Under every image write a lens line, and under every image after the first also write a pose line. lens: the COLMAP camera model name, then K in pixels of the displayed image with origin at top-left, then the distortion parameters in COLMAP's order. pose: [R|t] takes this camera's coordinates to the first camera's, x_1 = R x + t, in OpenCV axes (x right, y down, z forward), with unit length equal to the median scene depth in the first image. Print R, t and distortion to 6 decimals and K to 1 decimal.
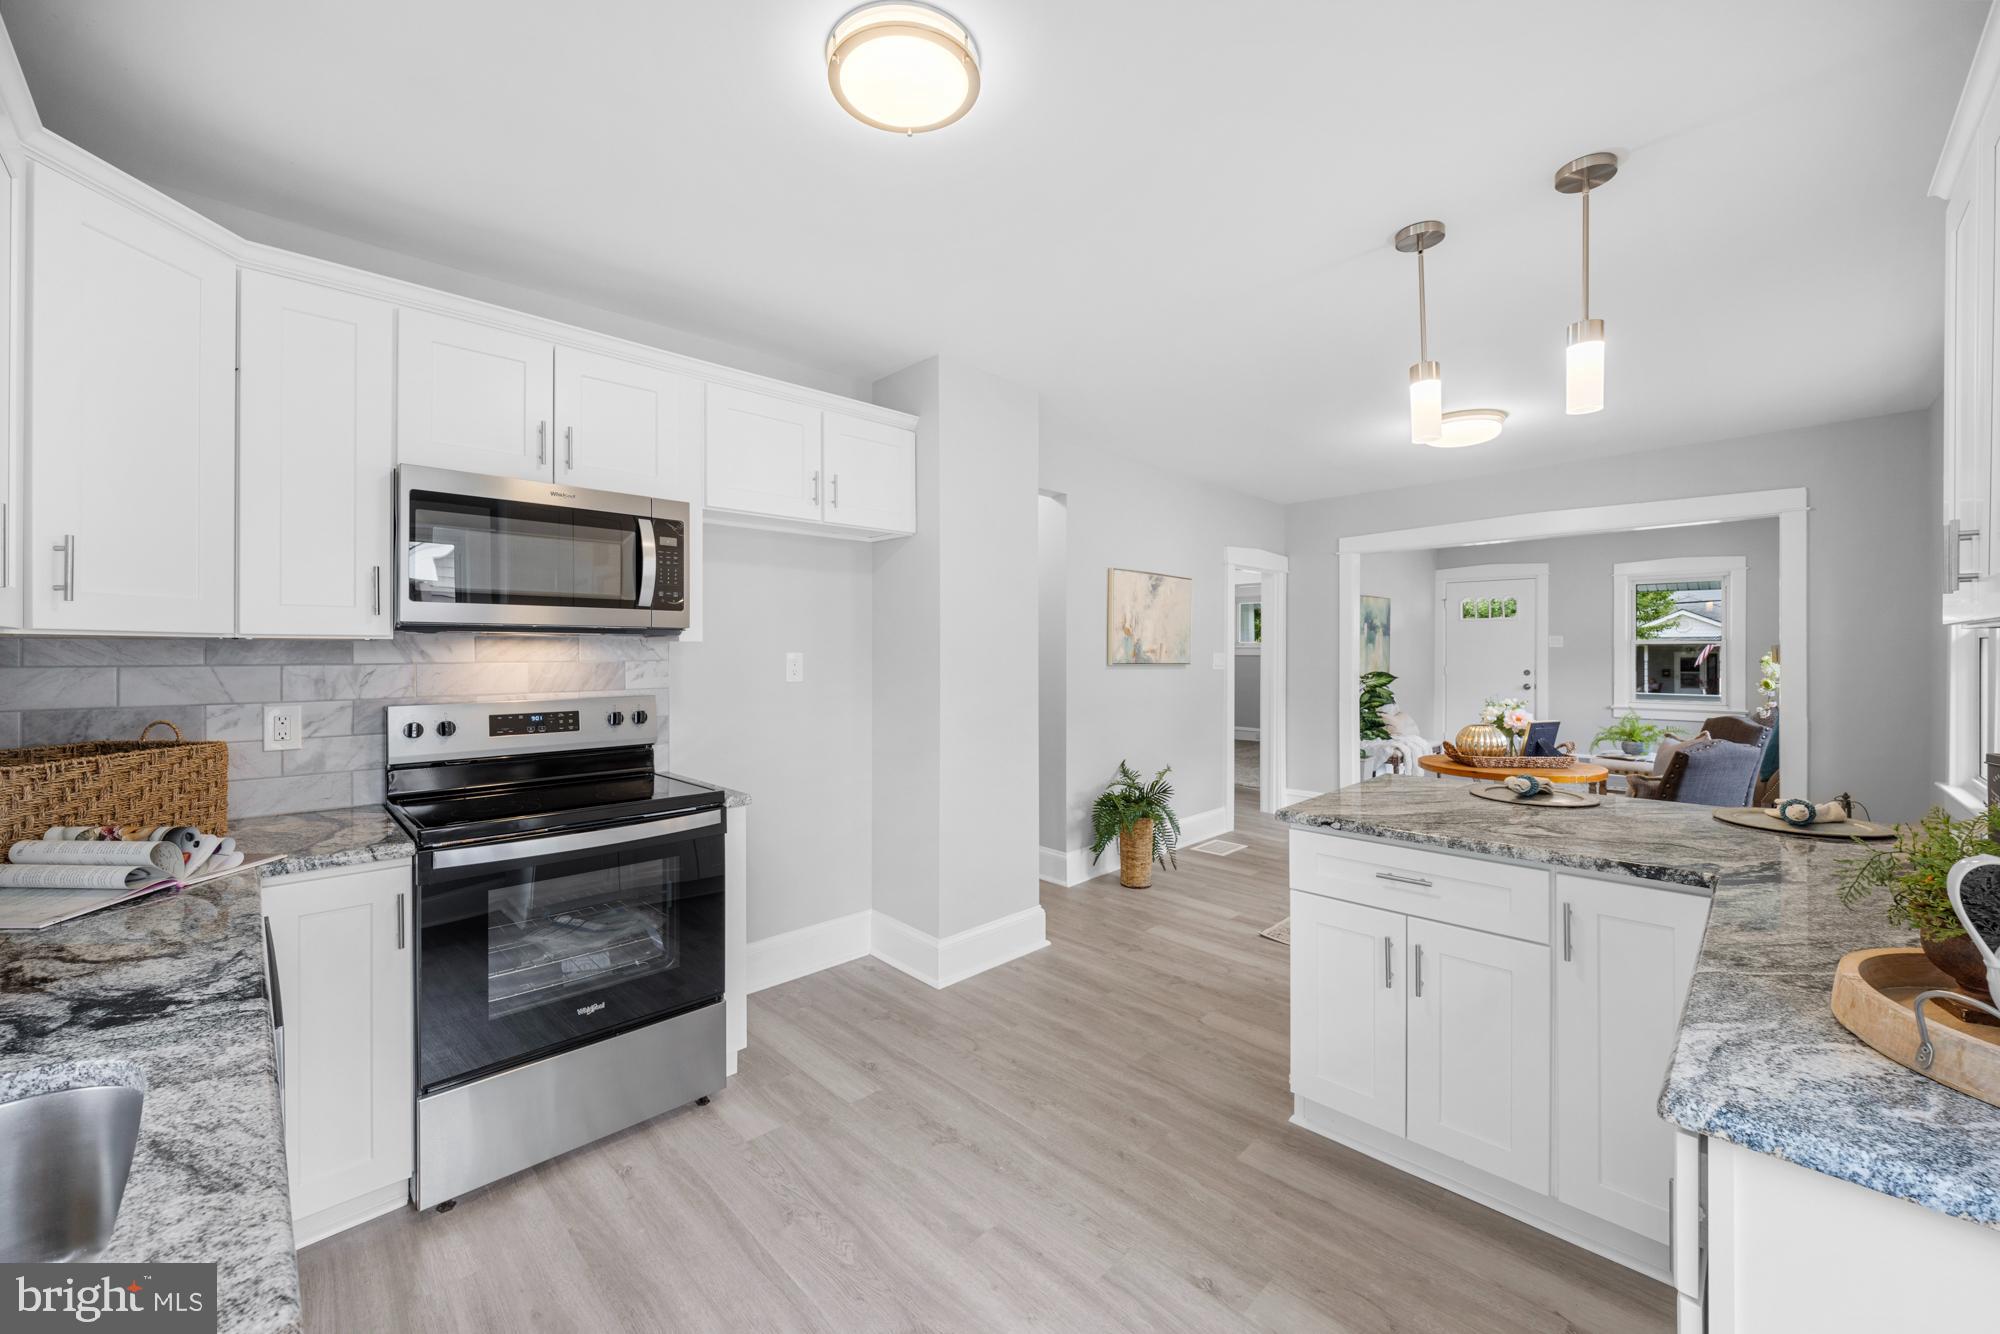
lens RADIAL K [[775.9, 0, 990.0], [0, 775.9, 653.0], [0, 0, 1]] dist [-0.010317, -0.001089]
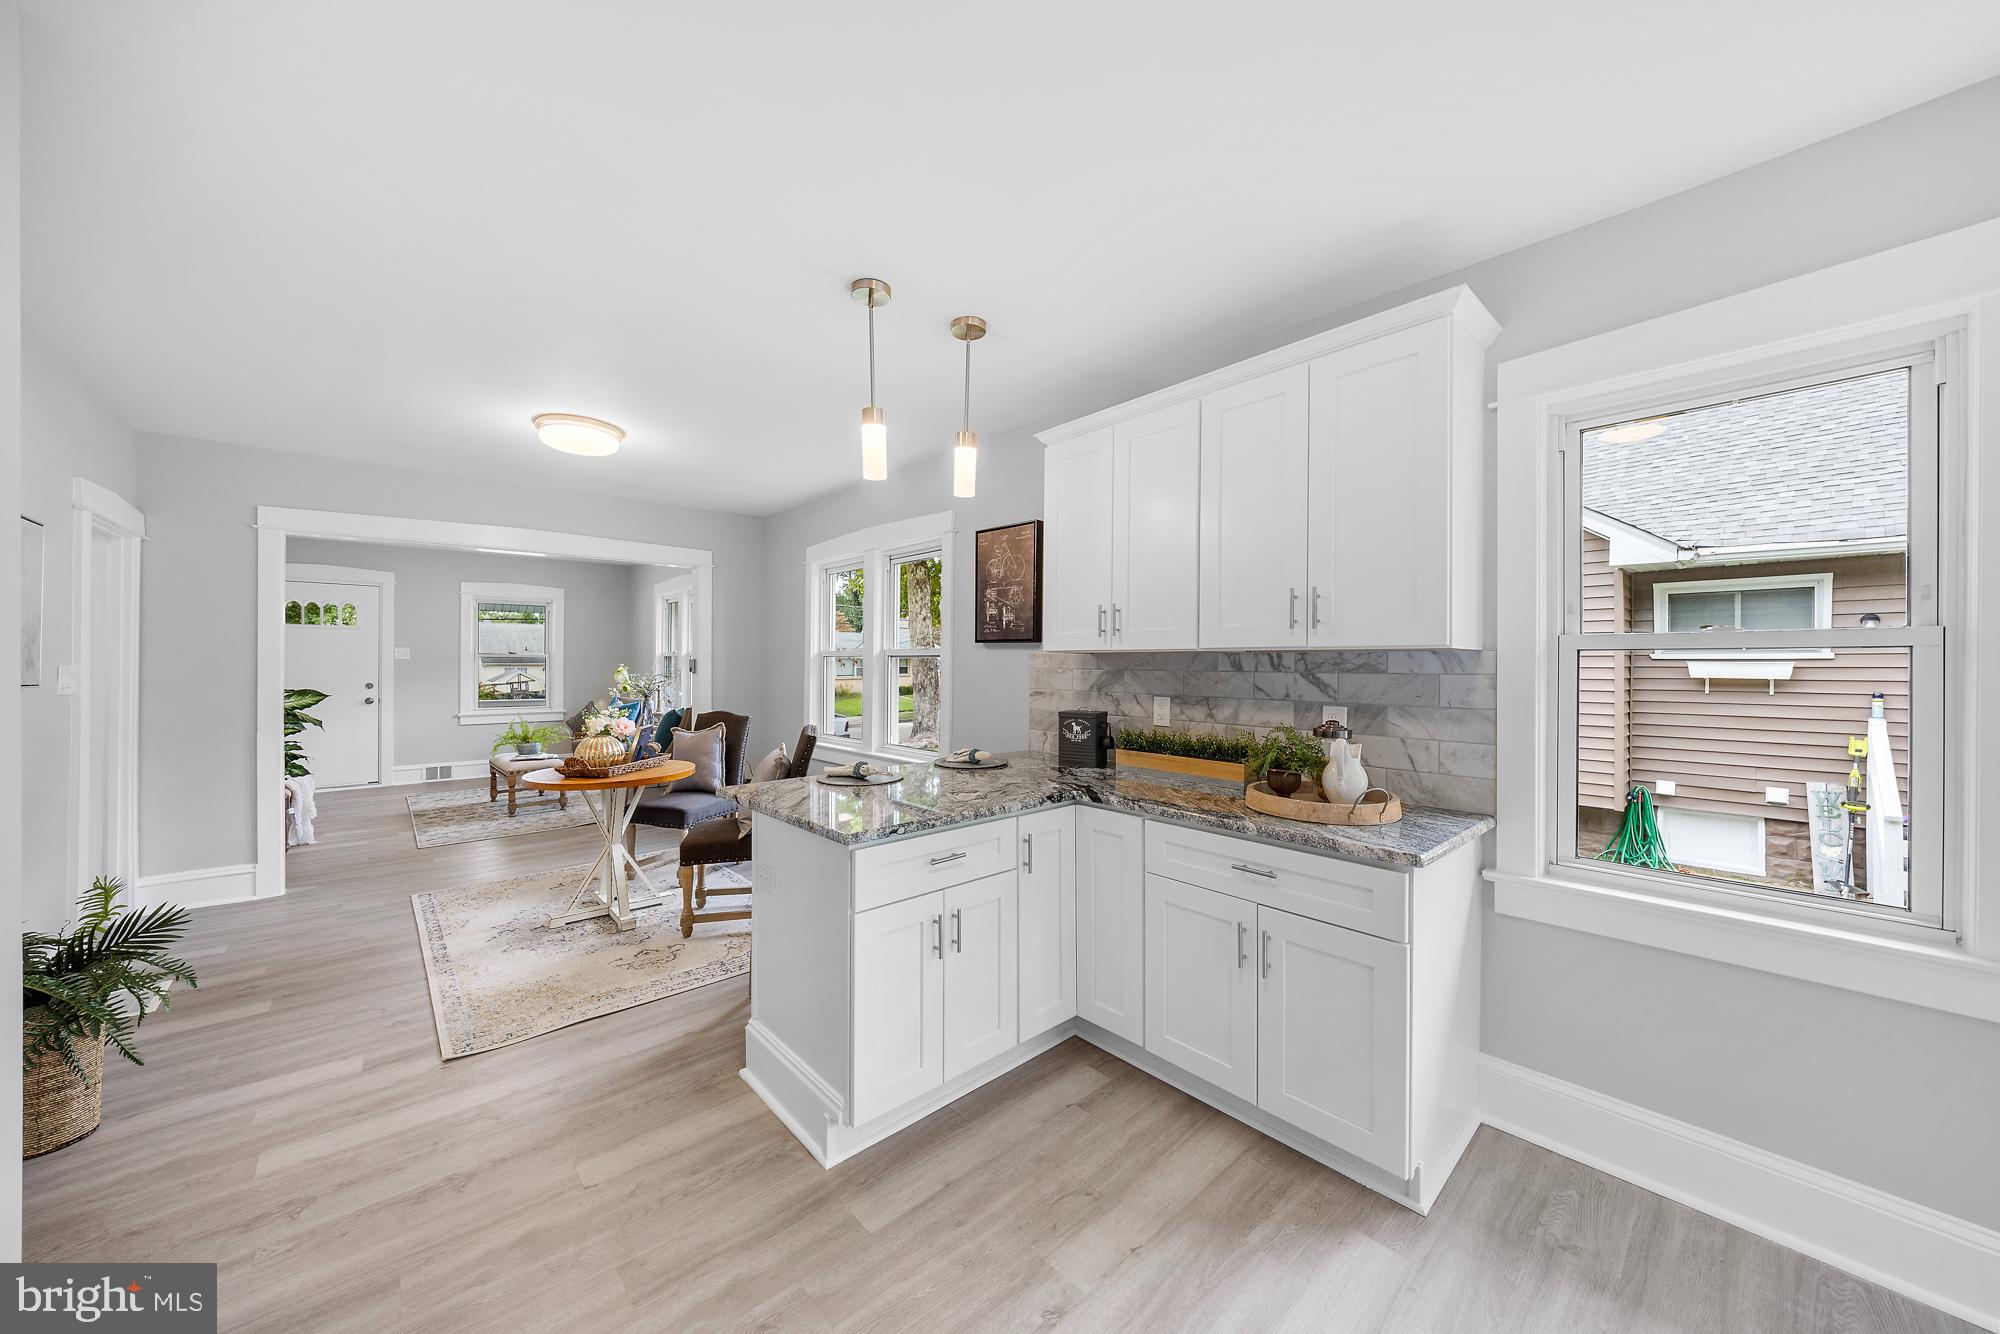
lens RADIAL K [[692.6, 0, 1002.1], [0, 692.6, 658.2], [0, 0, 1]] dist [-0.002936, -0.000205]
pose [[0.041916, 0.008683, 0.999083, -0.212299], [0.000674, 0.999962, -0.008719, -0.000802], [-0.999121, 0.001039, 0.041909, 0.363349]]
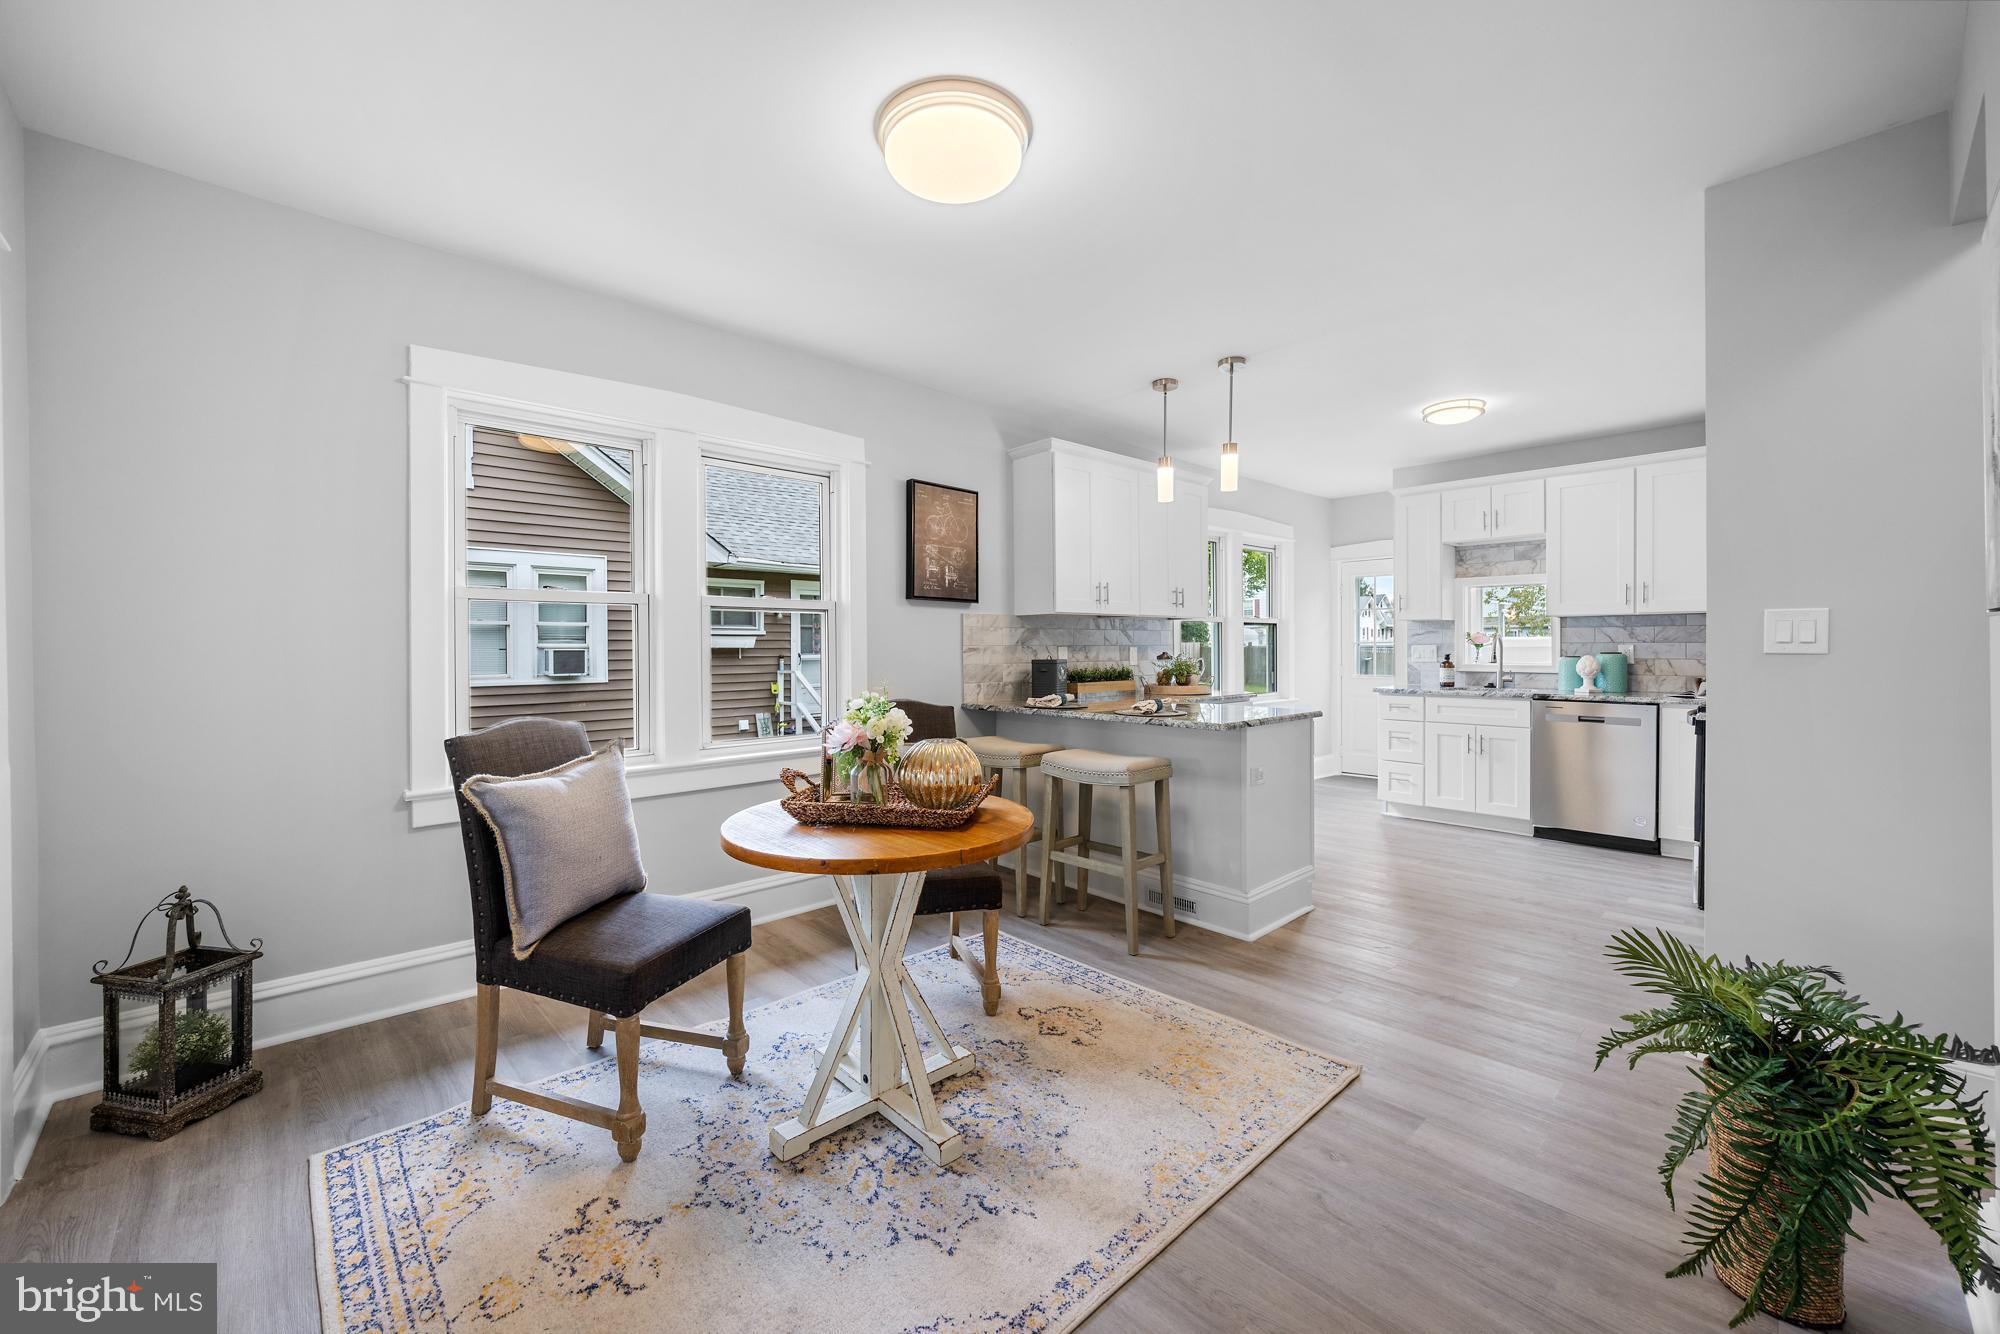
lens RADIAL K [[775.9, 0, 983.1], [0, 775.9, 649.8], [0, 0, 1]] dist [-0.010317, -0.001089]
pose [[-0.998952, 0.007229, 0.045196, 0.484009], [0.007647, 0.999929, 0.009087, 0.022750], [-0.045127, 0.009423, -0.998937, 1.273126]]
